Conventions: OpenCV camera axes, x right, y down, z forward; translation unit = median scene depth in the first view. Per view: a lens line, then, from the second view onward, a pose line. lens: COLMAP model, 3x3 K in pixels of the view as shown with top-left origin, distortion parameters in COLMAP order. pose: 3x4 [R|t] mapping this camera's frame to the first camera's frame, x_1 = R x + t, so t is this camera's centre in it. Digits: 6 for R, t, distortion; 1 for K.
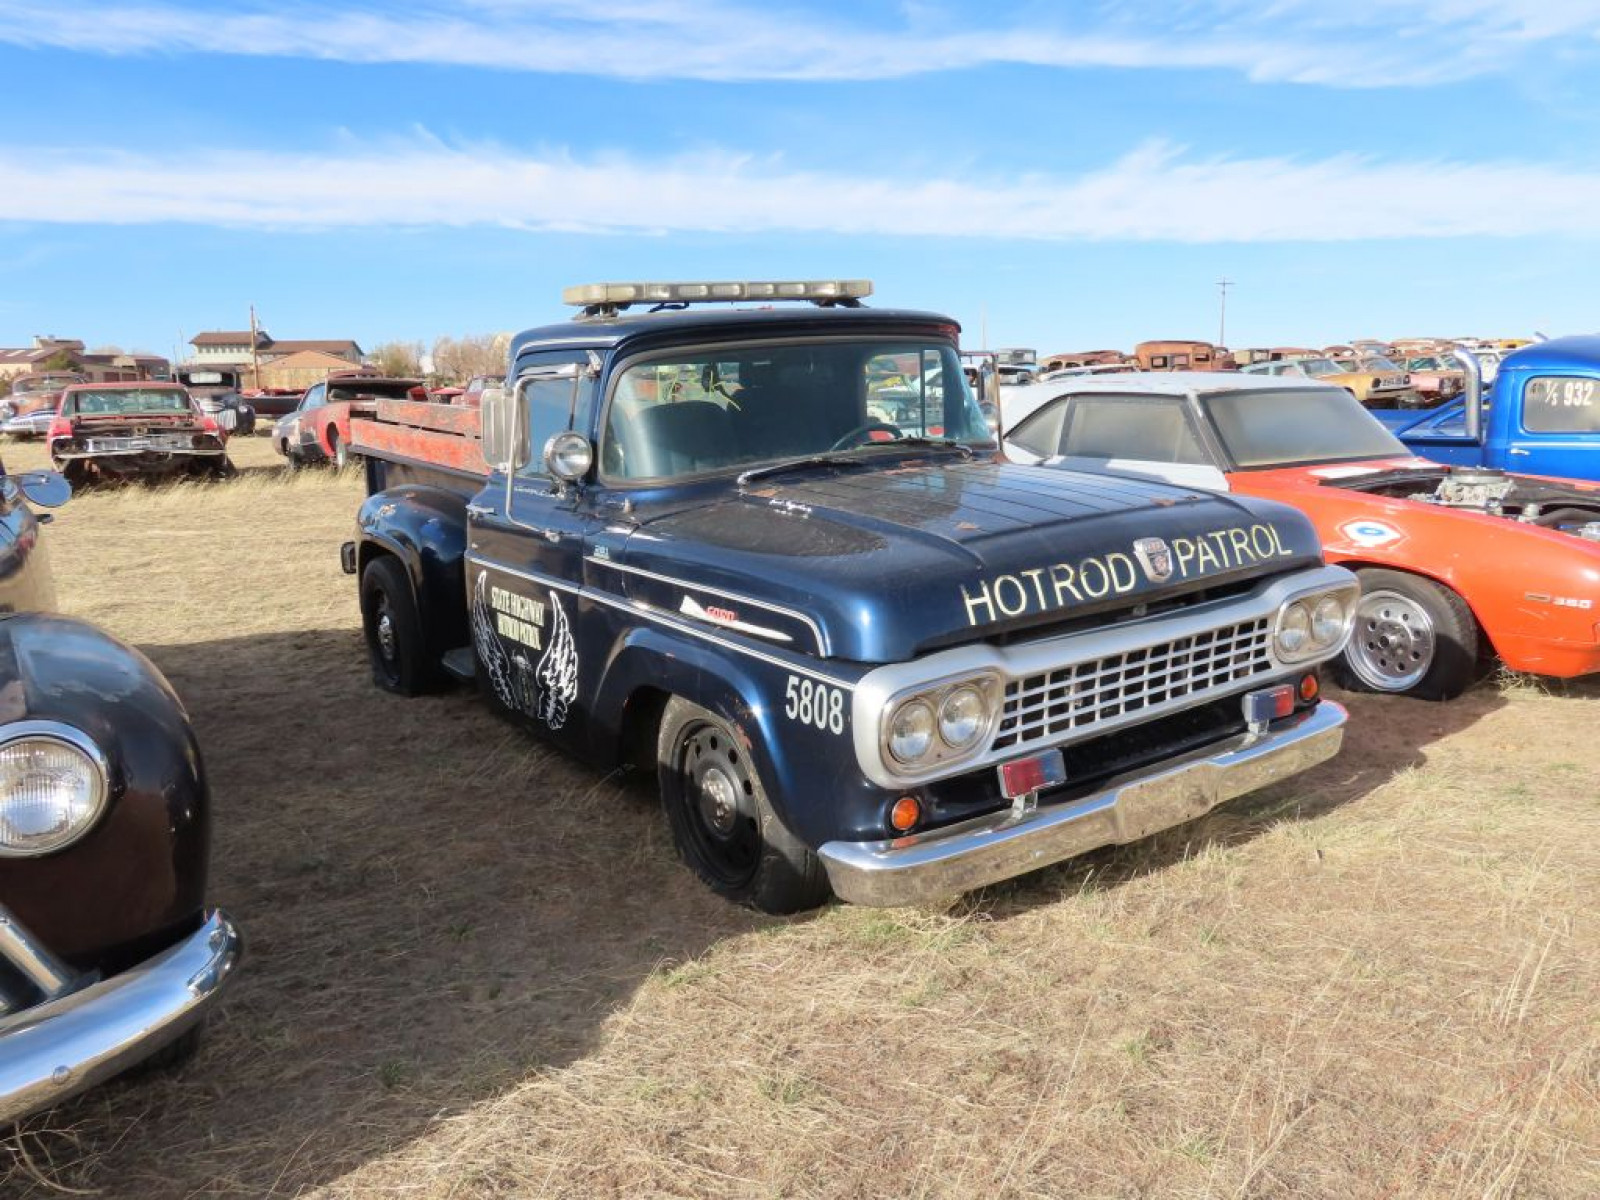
lens RADIAL K [[1280.3, 0, 807.6], [0, 1280.3, 599.7], [0, 0, 1]] dist [0.033799, -0.016620]
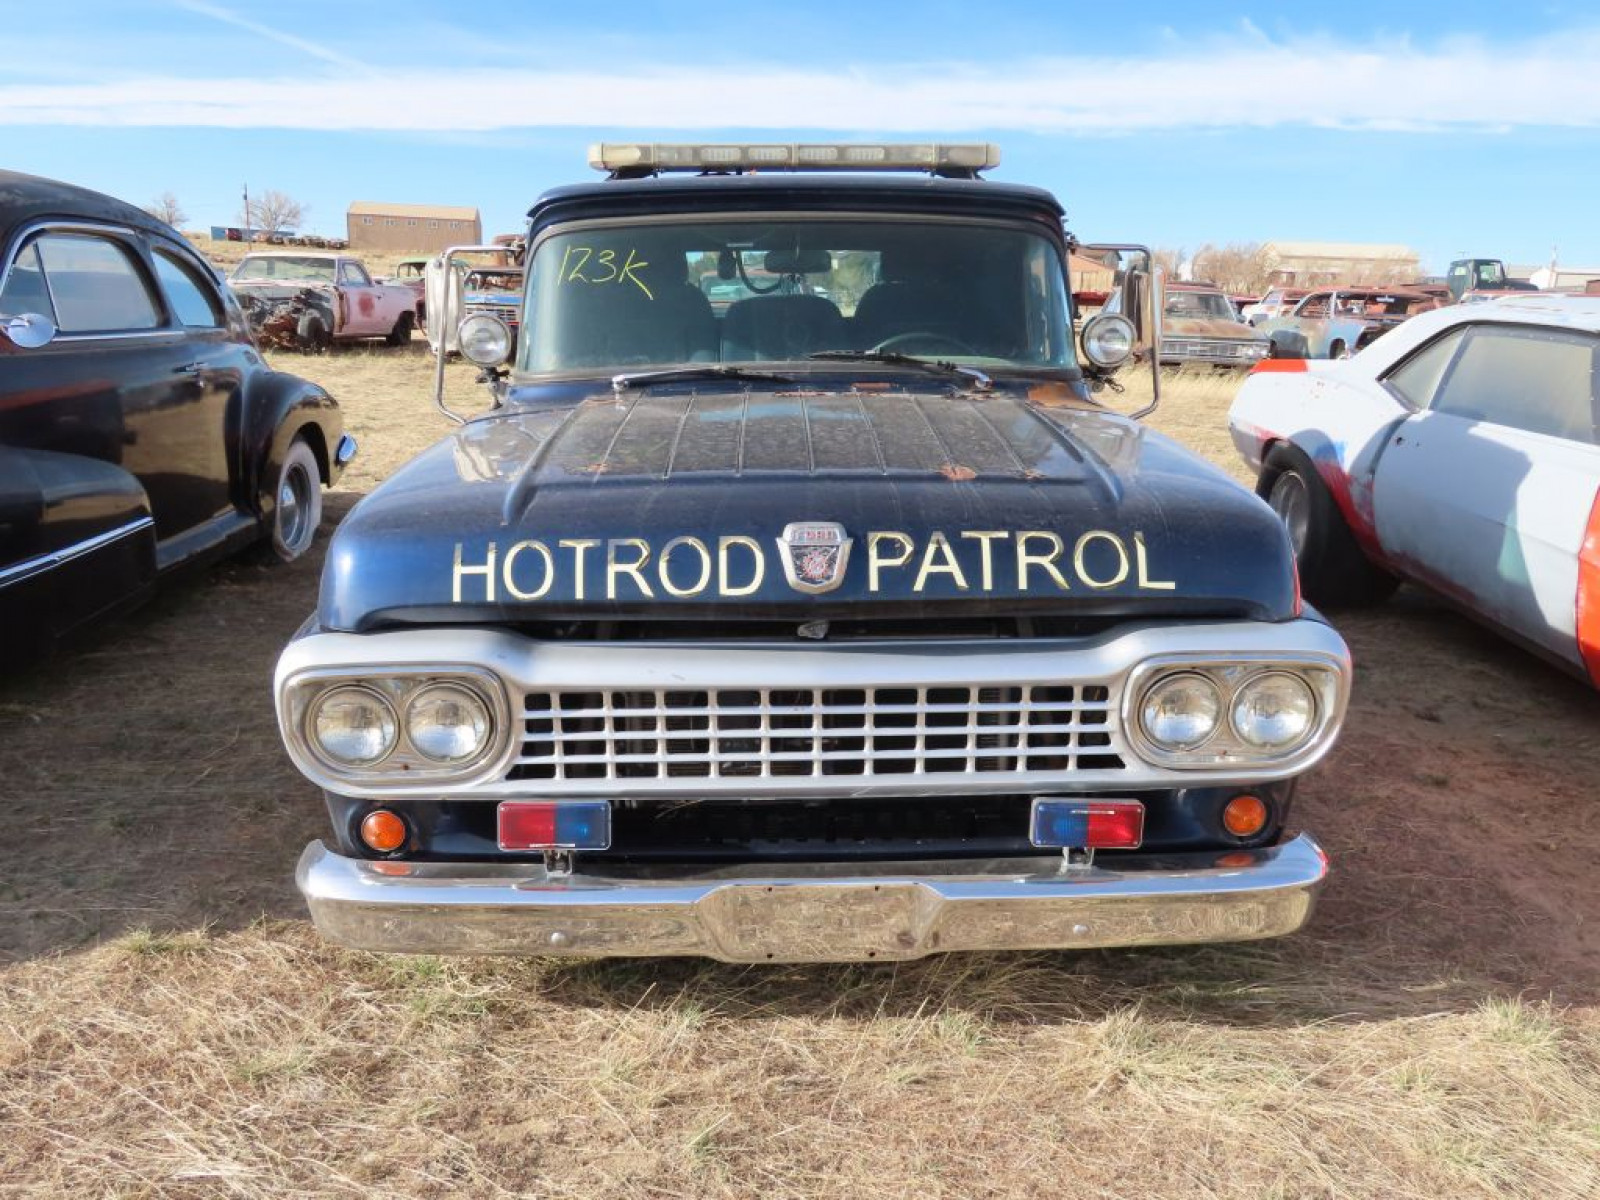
lens RADIAL K [[1280.3, 0, 802.6], [0, 1280.3, 598.2], [0, 0, 1]] dist [0.033799, -0.016620]
pose [[0.833792, 0.177536, -0.522755, 0.561202], [-0.142283, 0.983999, 0.107242, -0.073010], [0.533429, -0.015039, 0.845711, 0.420990]]
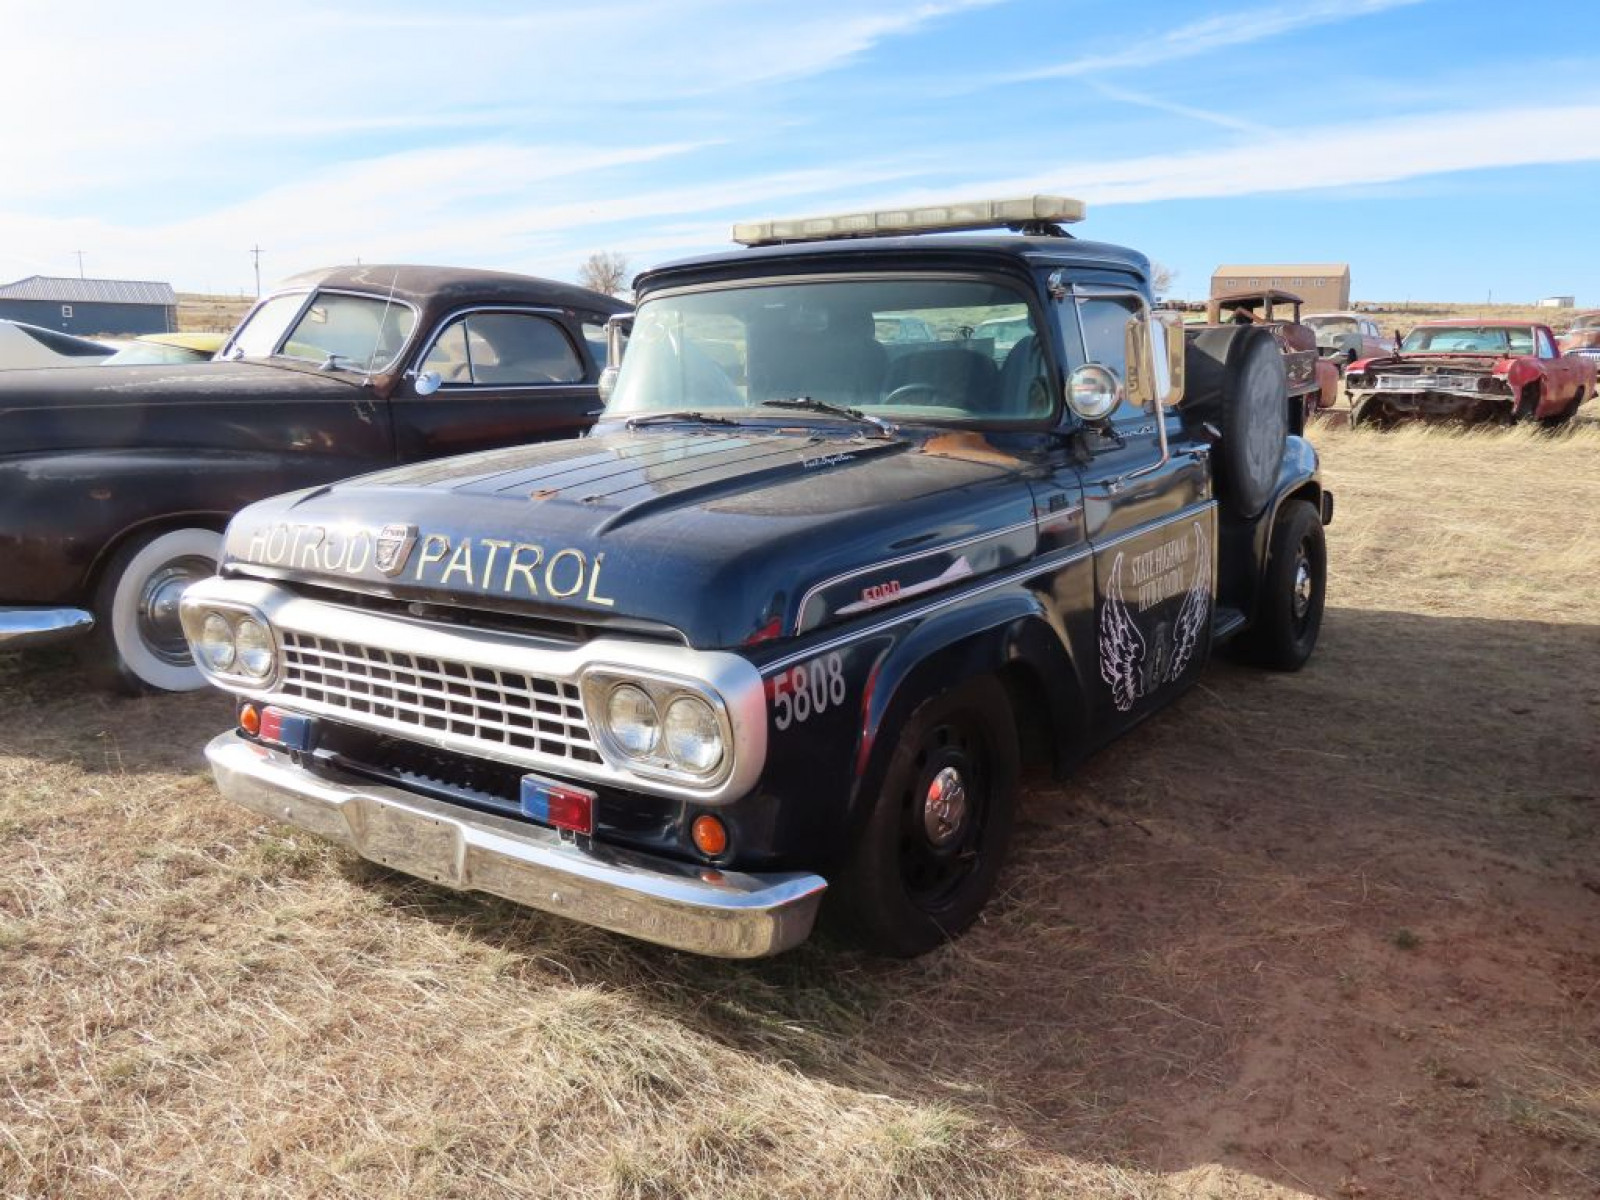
lens RADIAL K [[1280.3, 0, 799.6], [0, 1280.3, 601.6], [0, 0, 1]] dist [0.033799, -0.016620]
pose [[0.333294, 0.222576, -0.916174, 1.045502], [-0.176792, 0.969253, 0.171156, -0.173410], [0.926099, 0.104927, 0.362395, 0.877616]]
